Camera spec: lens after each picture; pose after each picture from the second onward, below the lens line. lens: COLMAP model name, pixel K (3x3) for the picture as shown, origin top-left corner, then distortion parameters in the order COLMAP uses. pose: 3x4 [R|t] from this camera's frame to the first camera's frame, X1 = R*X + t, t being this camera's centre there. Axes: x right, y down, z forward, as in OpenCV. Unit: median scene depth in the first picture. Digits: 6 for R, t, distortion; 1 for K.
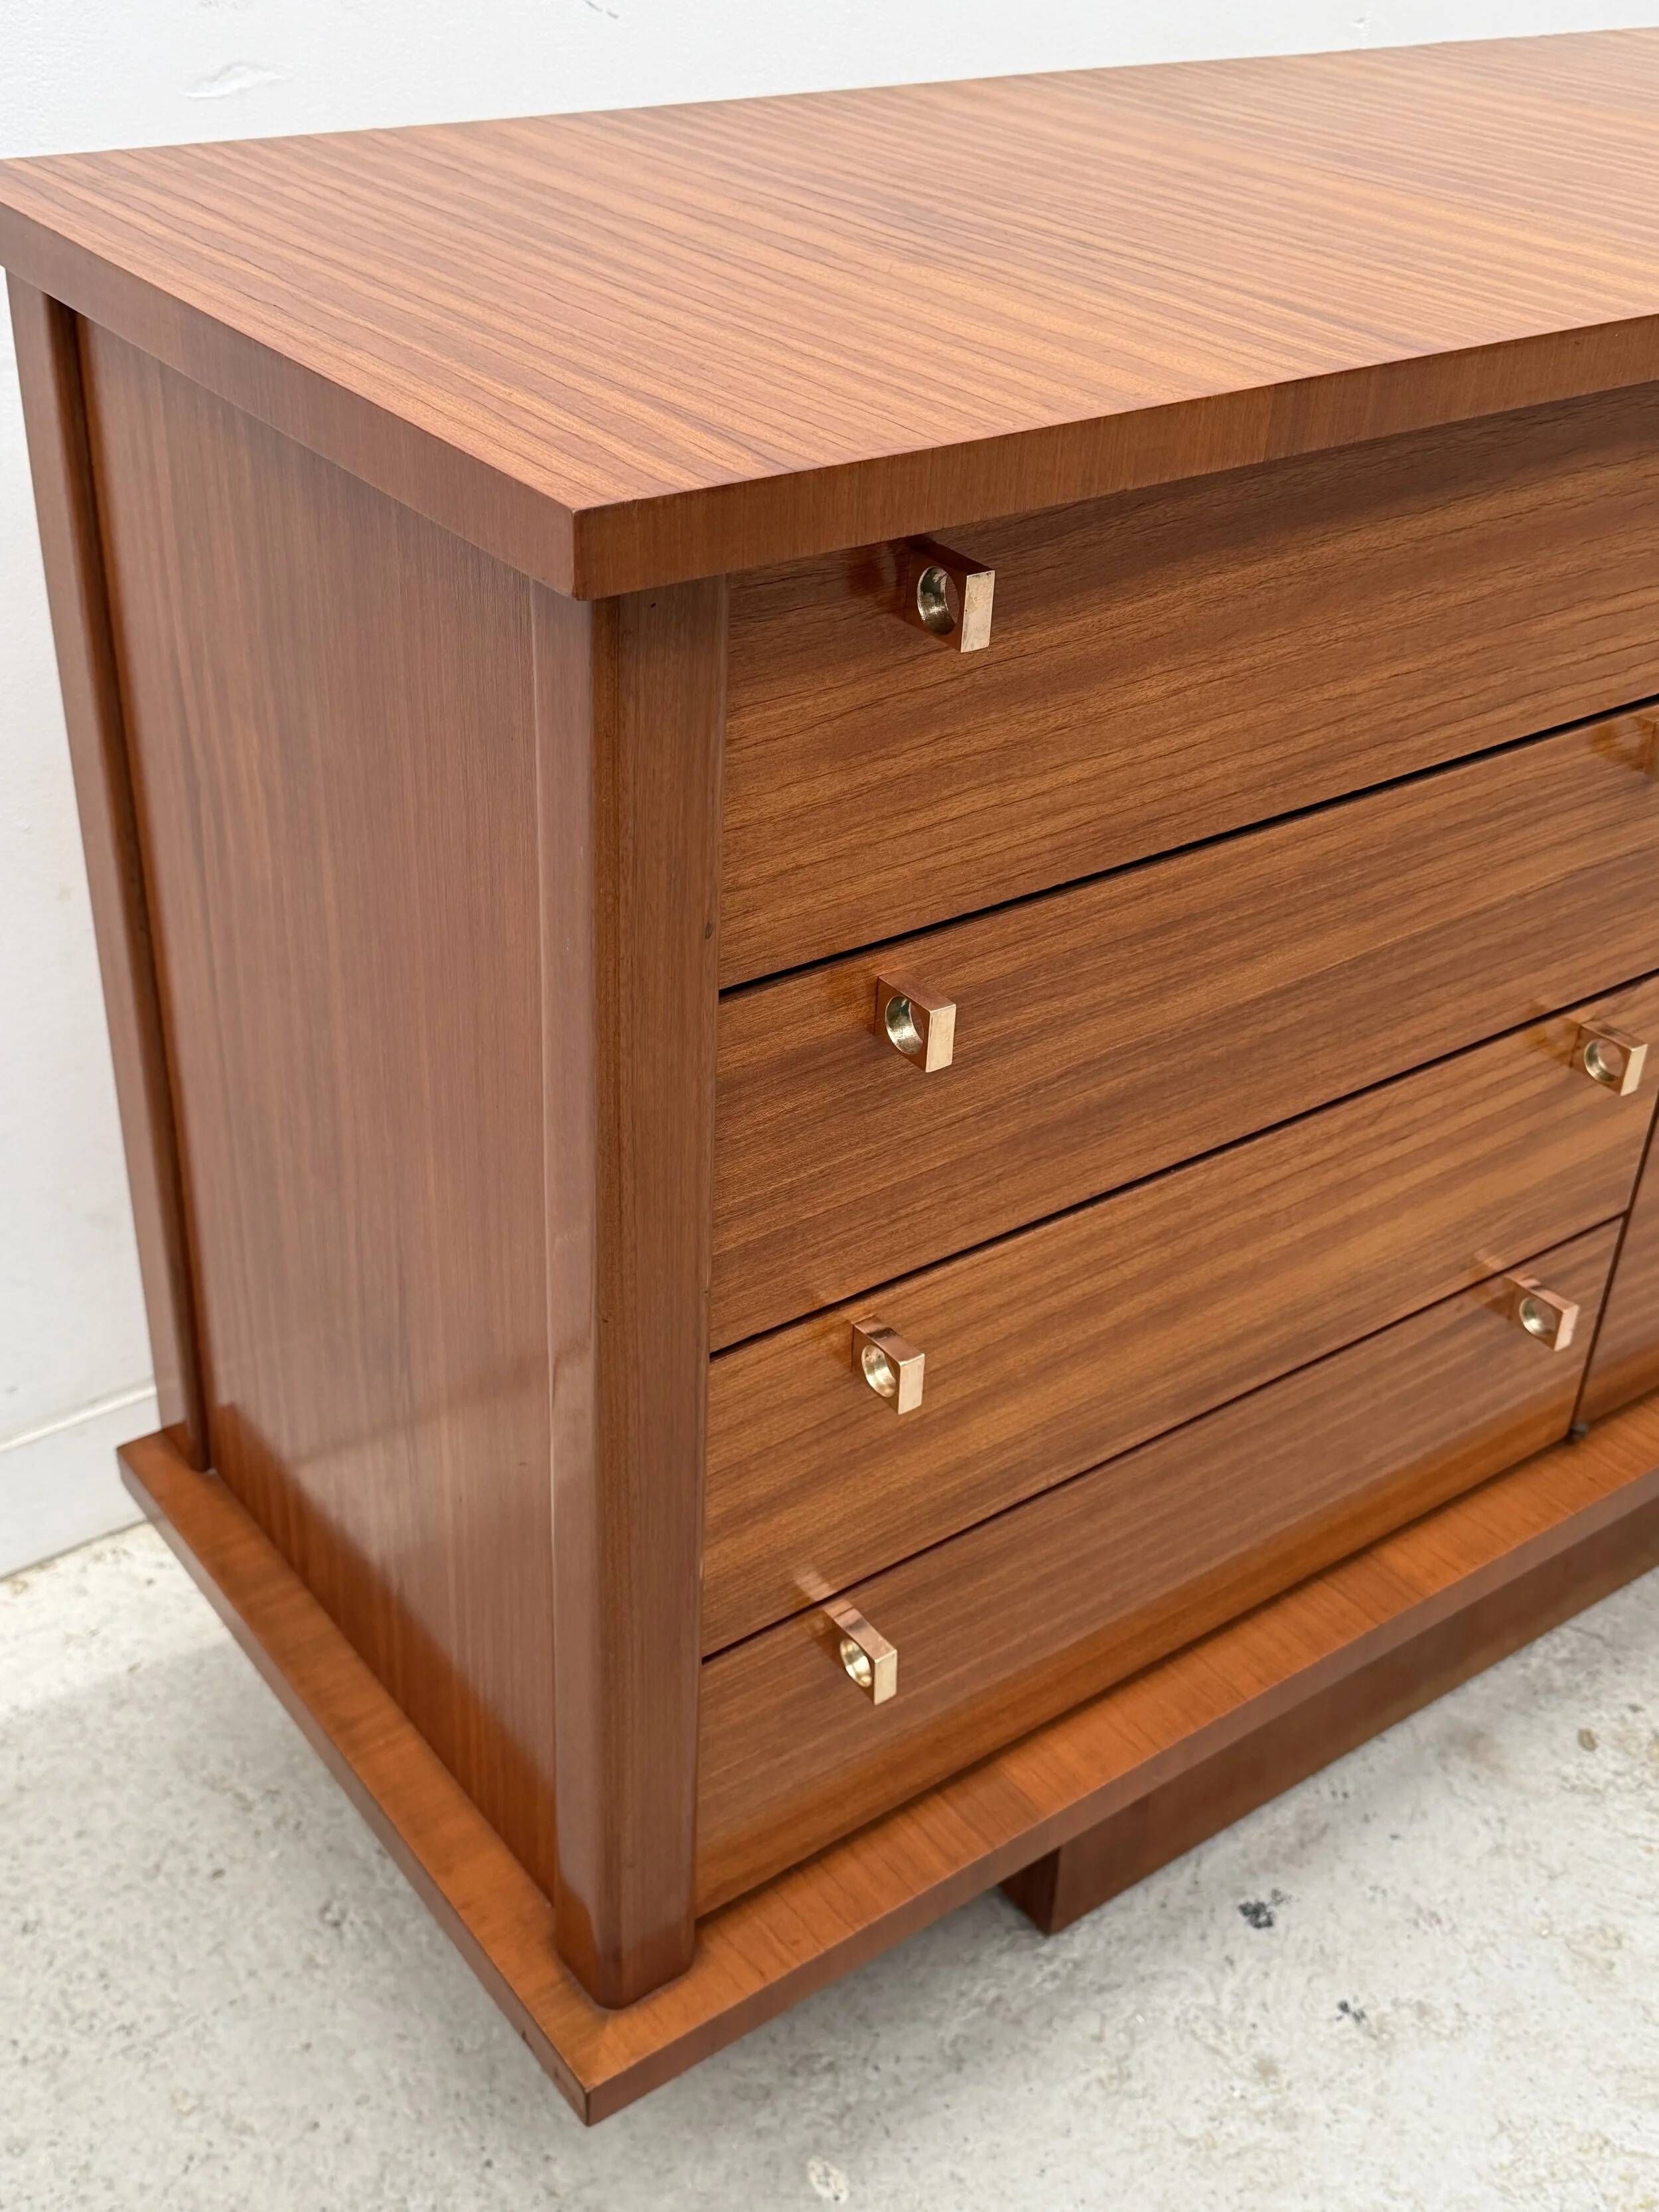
lens RADIAL K [[2365.4, 0, 829.5], [0, 2365.4, 1106.0], [0, 0, 1]] dist [0.177142, -0.397015]
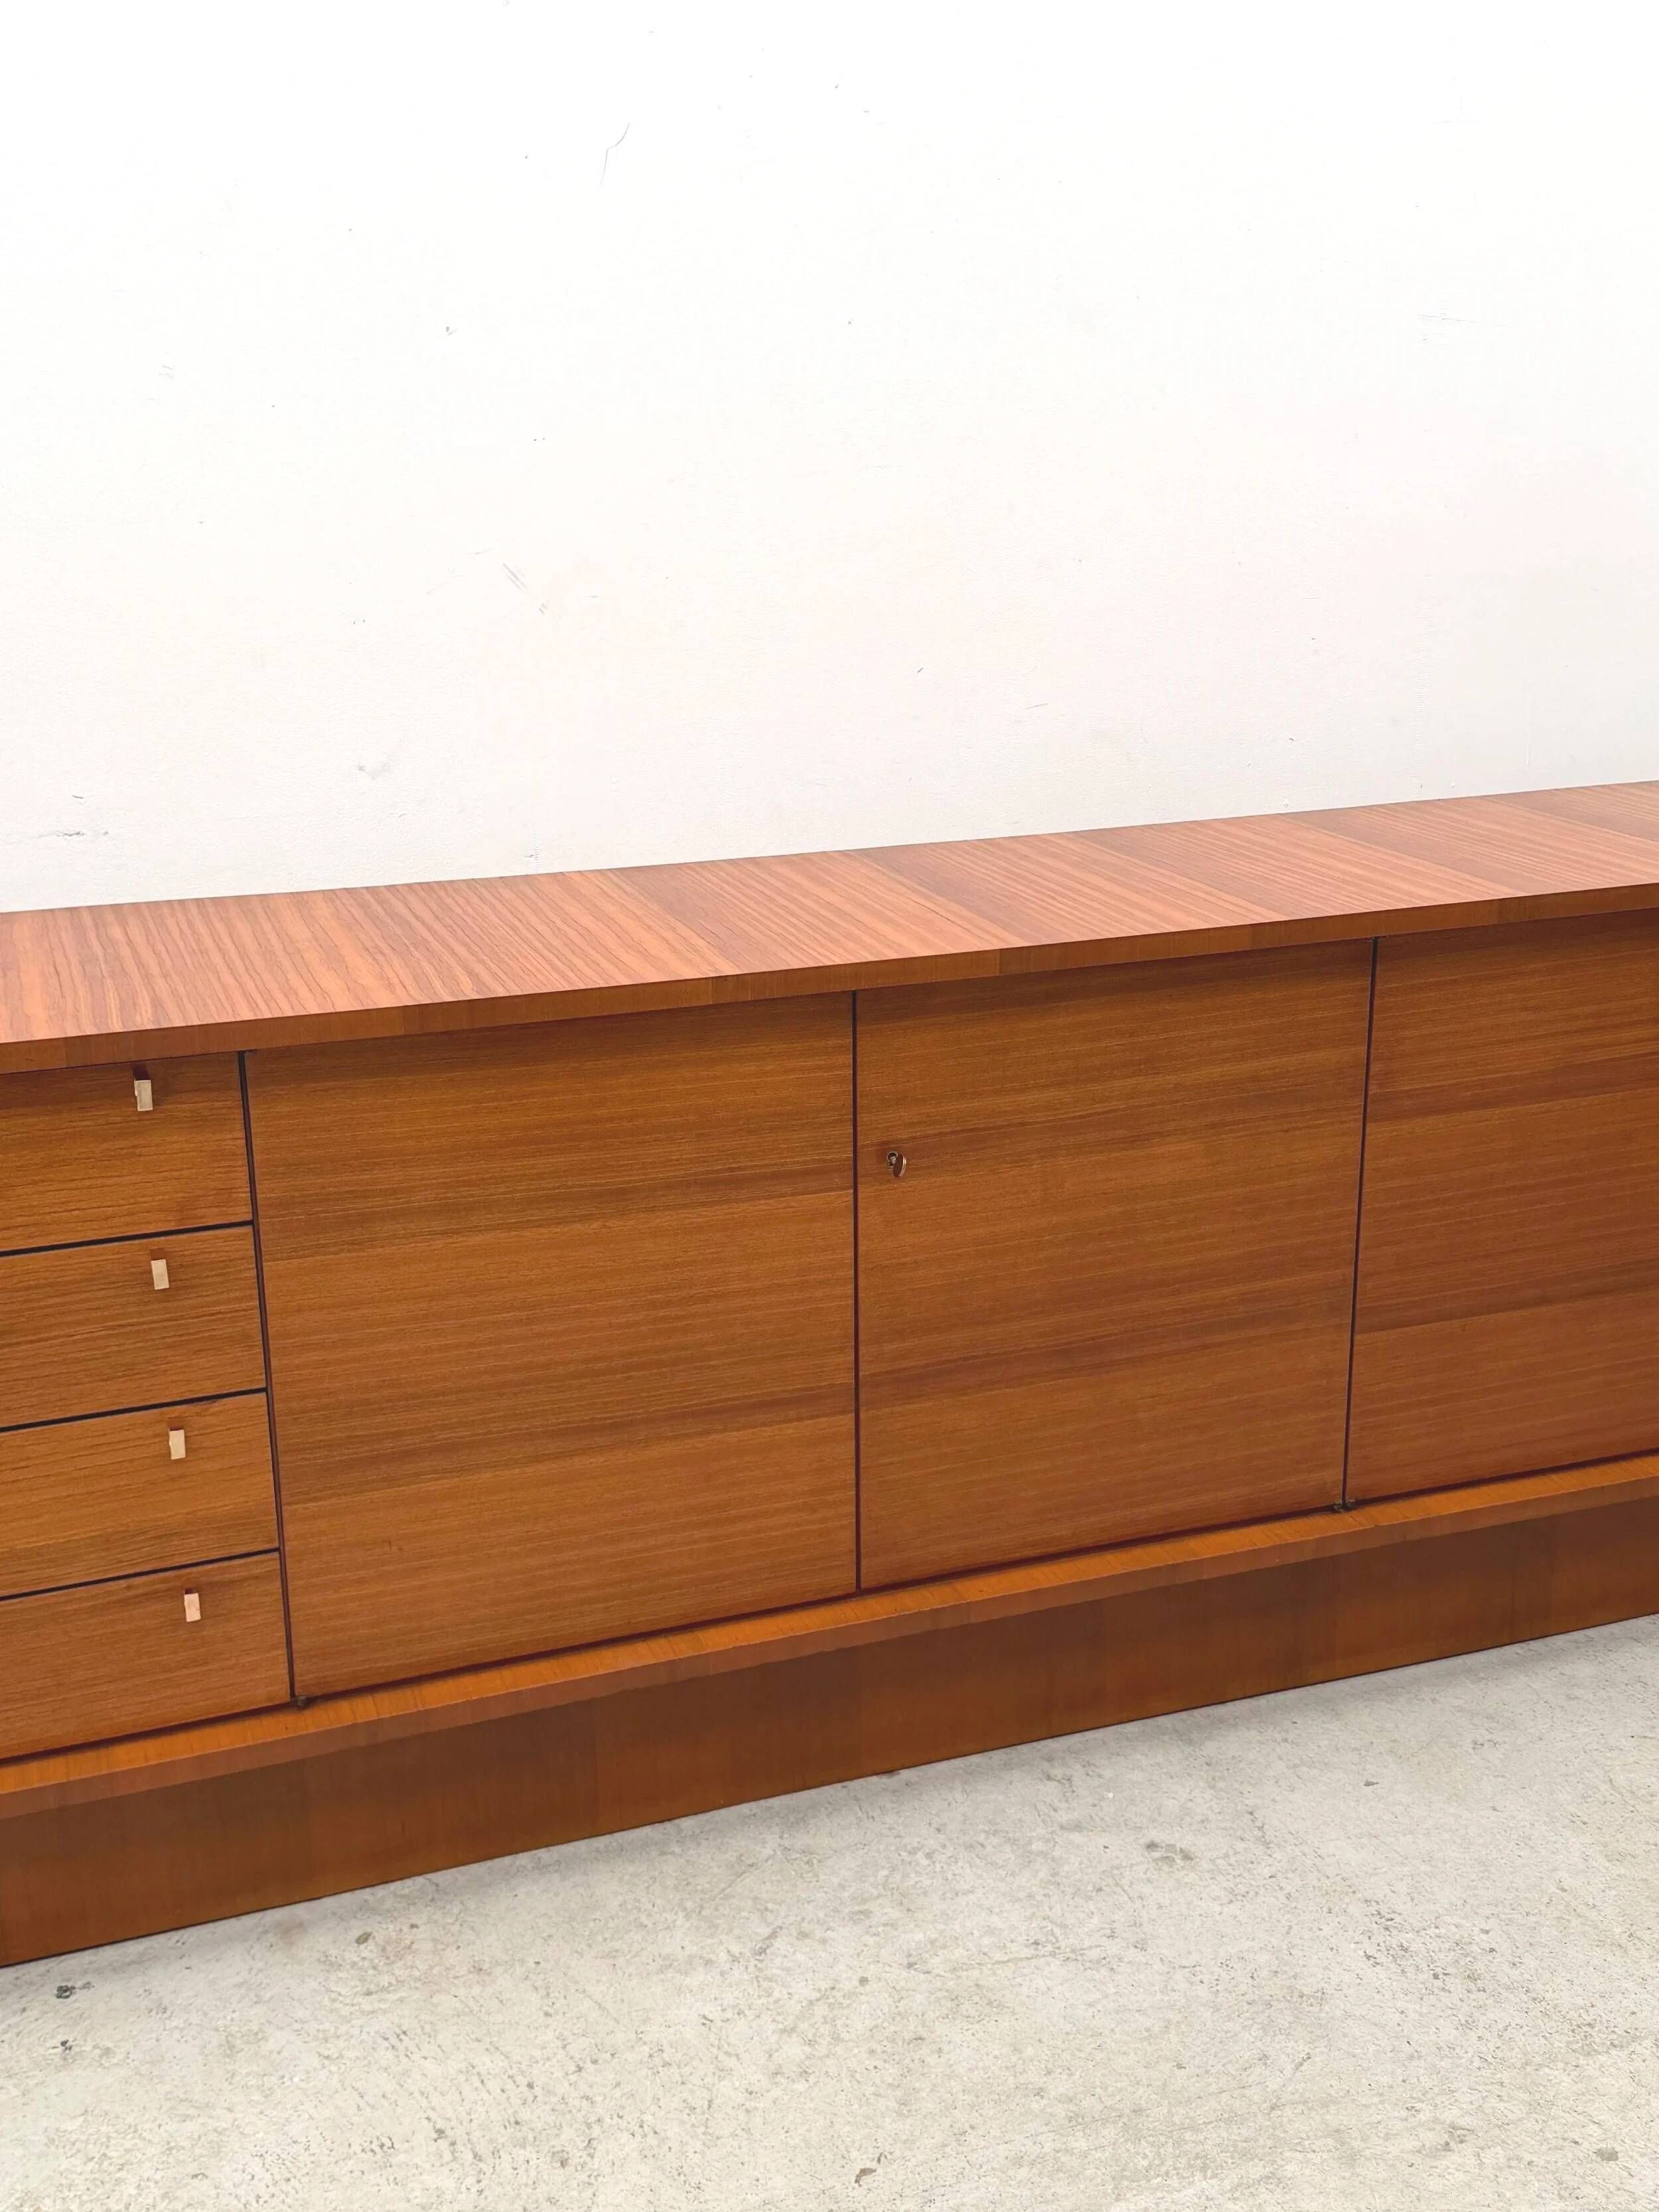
lens RADIAL K [[2365.4, 0, 829.5], [0, 2365.4, 1106.0], [0, 0, 1]] dist [0.177142, -0.397015]
pose [[0.954674, 0.032087, -0.295918, 1.690693], [-0.107158, 0.964562, -0.241118, 0.154115], [0.277695, 0.261900, 0.924280, -0.739535]]
